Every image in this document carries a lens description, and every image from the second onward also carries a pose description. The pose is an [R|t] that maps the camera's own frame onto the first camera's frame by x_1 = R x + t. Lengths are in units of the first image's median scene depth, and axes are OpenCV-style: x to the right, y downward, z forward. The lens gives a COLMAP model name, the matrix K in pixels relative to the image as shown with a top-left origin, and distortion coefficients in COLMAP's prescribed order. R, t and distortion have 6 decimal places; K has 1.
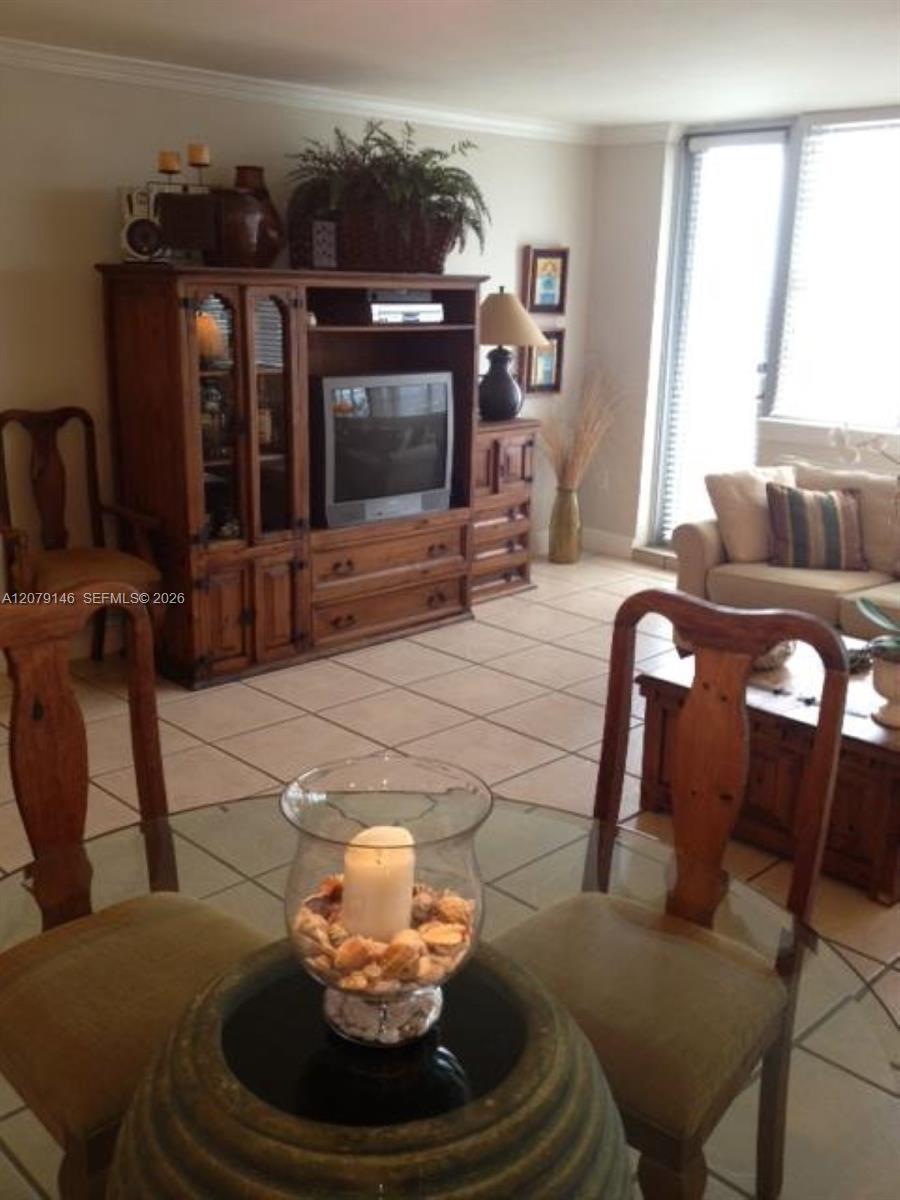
lens RADIAL K [[1138.3, 0, 456.6], [0, 1138.3, 605.8], [0, 0, 1]] dist [0.100058, -0.208019]
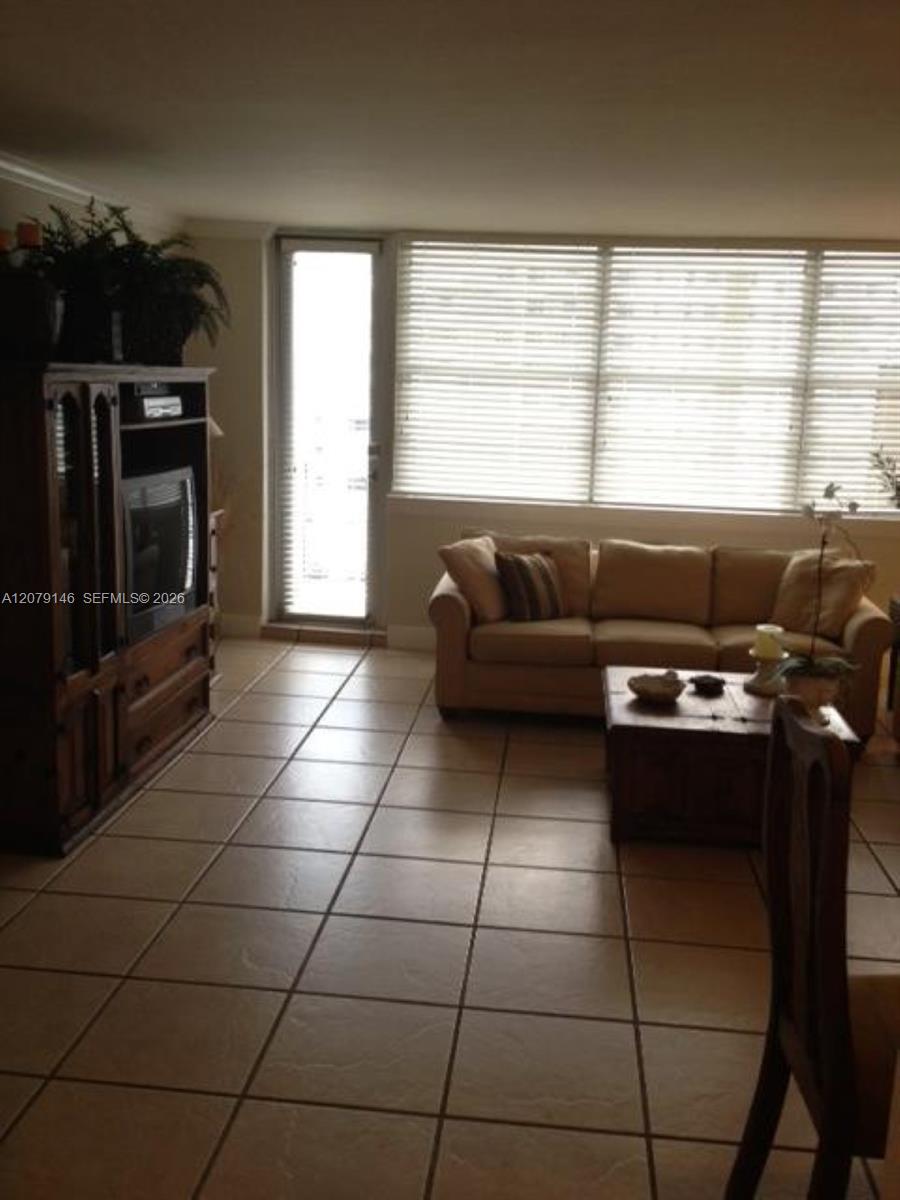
lens RADIAL K [[1156.3, 0, 454.4], [0, 1156.3, 582.9], [0, 0, 1]] dist [0.095236, -0.013013]
pose [[0.761607, -0.103523, 0.639717, -0.501742], [0.148774, 0.988723, -0.017121, -0.061709], [-0.630730, 0.108213, 0.768420, 0.129023]]
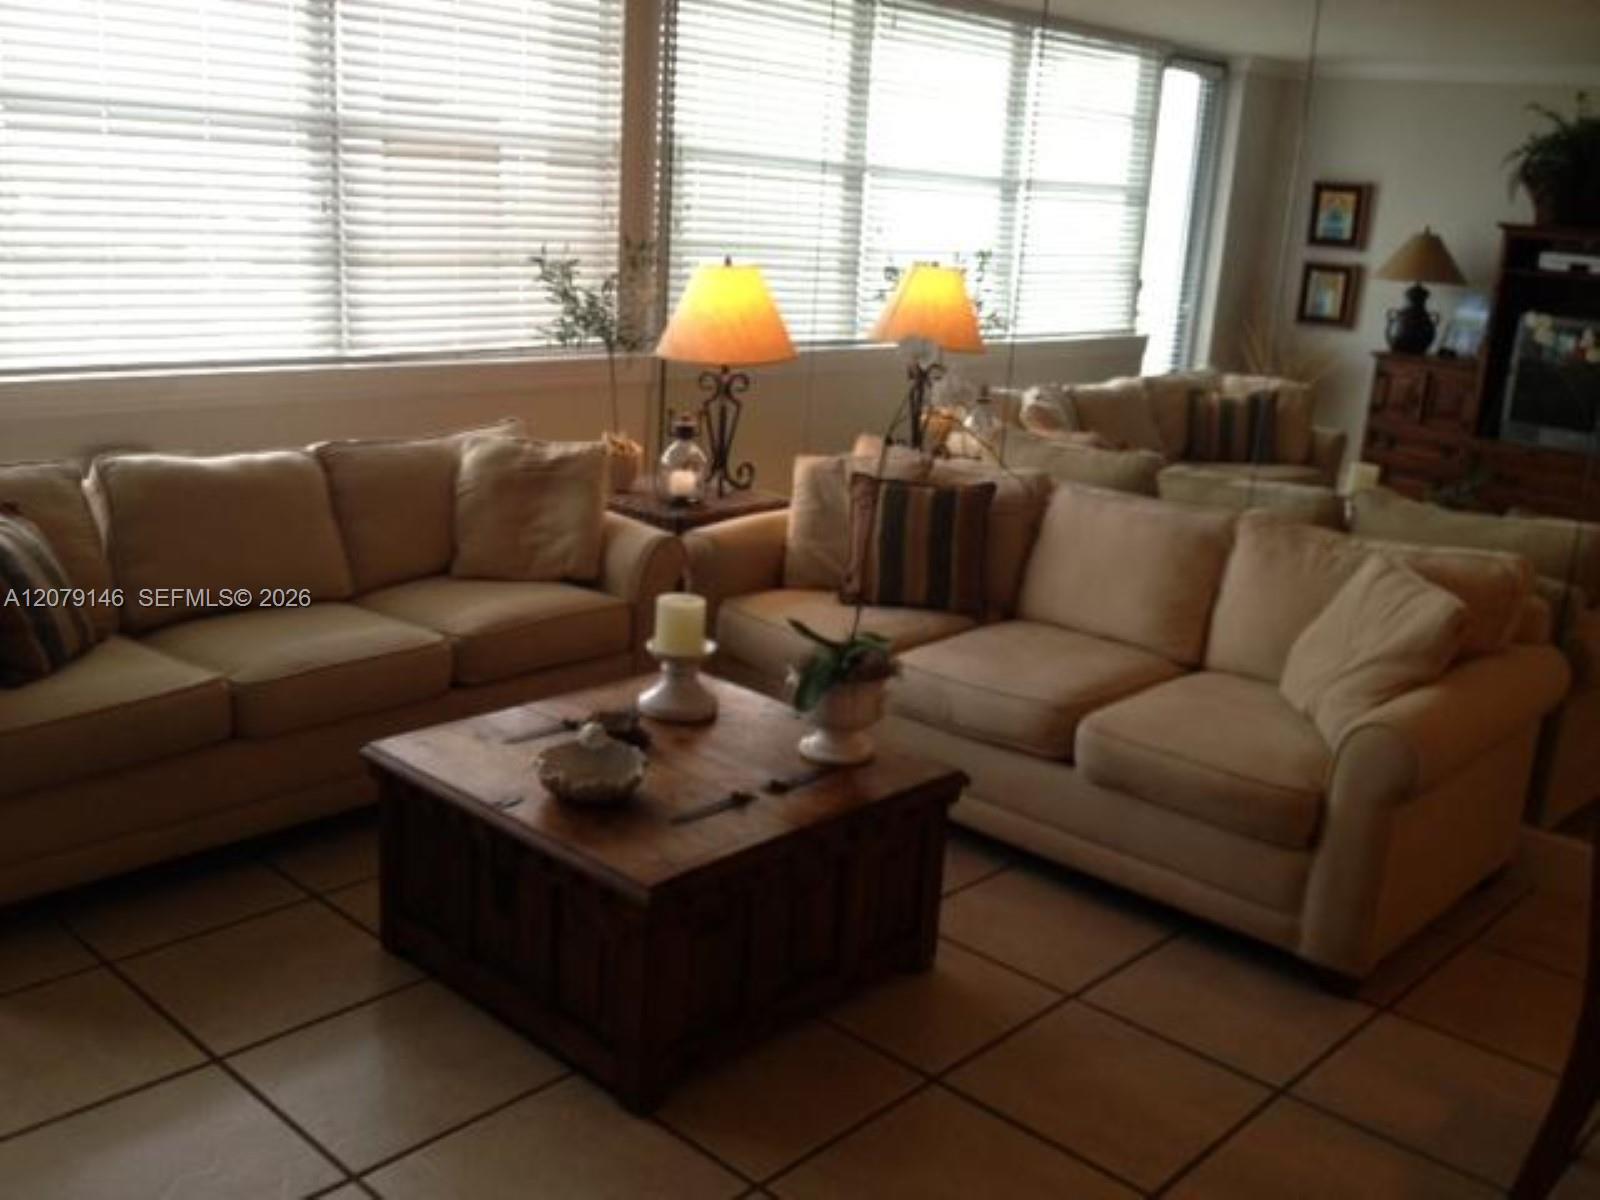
lens RADIAL K [[1517.7, 0, 800.0], [0, 1517.7, 600.0], [0, 0, 1]] dist [0.100058, -0.208019]
pose [[-0.058305, -0.281167, 0.957886, -0.356094], [0.201690, 0.936414, 0.287141, -0.186515], [-0.977713, 0.209937, 0.002111, 0.641867]]
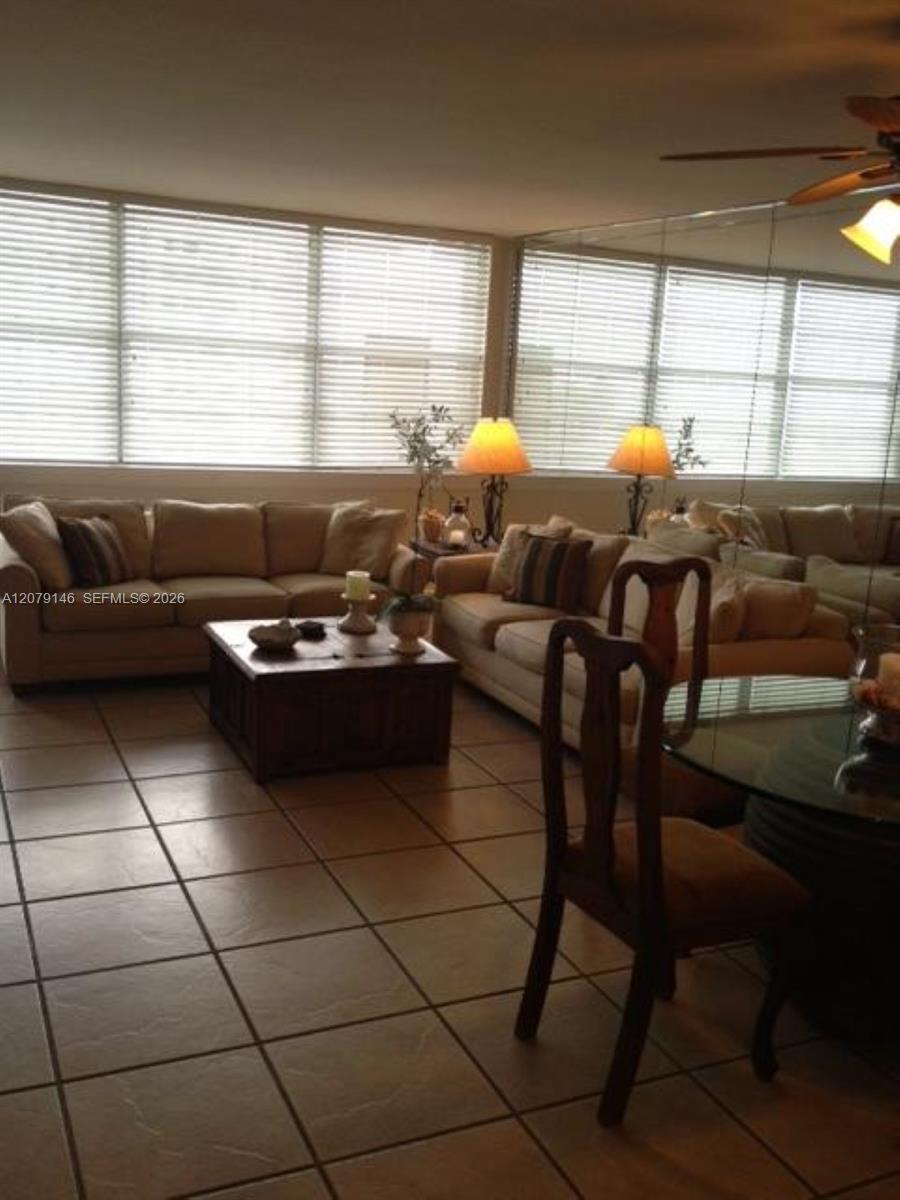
lens RADIAL K [[1119.8, 0, 454.8], [0, 1119.8, 608.3], [0, 0, 1]] dist [0.125848, -0.208394]
pose [[0.328125, -0.199737, 0.923276, -0.627370], [0.196354, 0.970464, 0.140163, -0.098794], [-0.924002, 0.135298, 0.357653, 0.253800]]
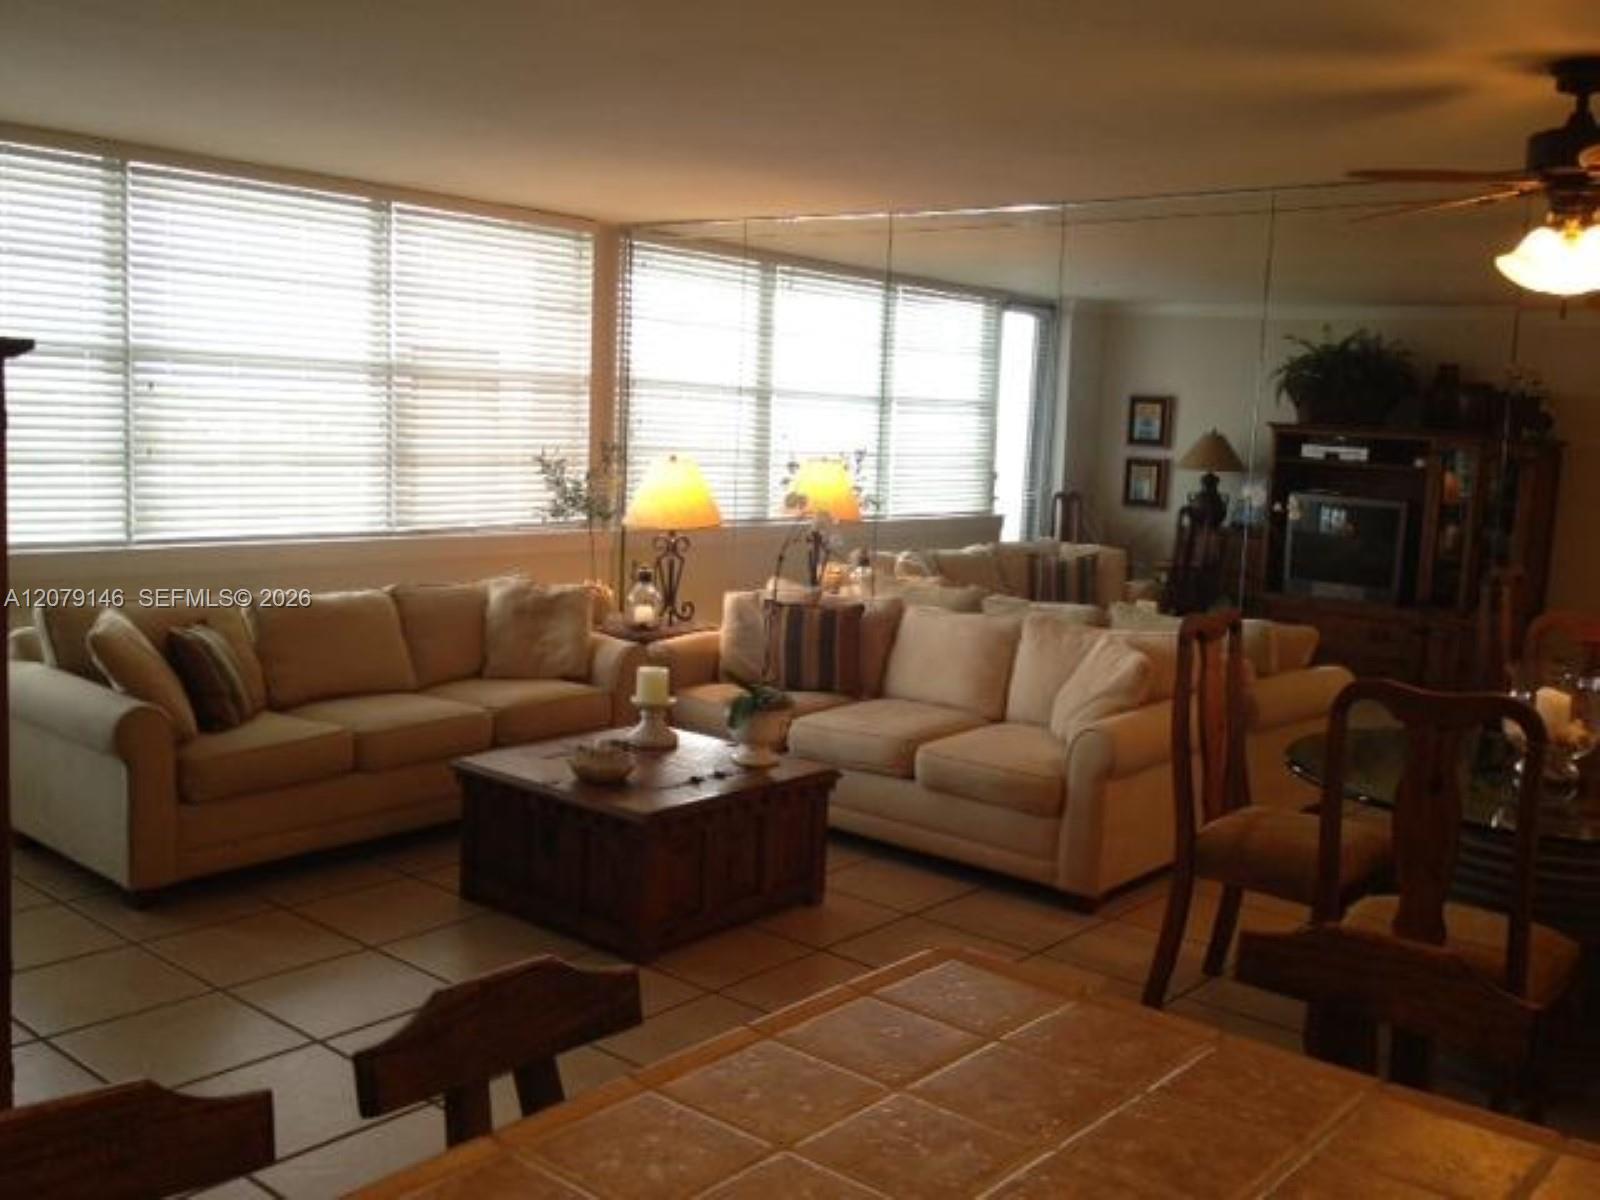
lens RADIAL K [[1517.7, 0, 800.0], [0, 1517.7, 600.0], [0, 0, 1]] dist [0.100058, -0.208019]
pose [[-0.111061, -0.149164, 0.982556, -0.729326], [0.213654, 0.961971, 0.170188, -0.204006], [-0.970576, 0.228828, -0.074968, 0.664446]]
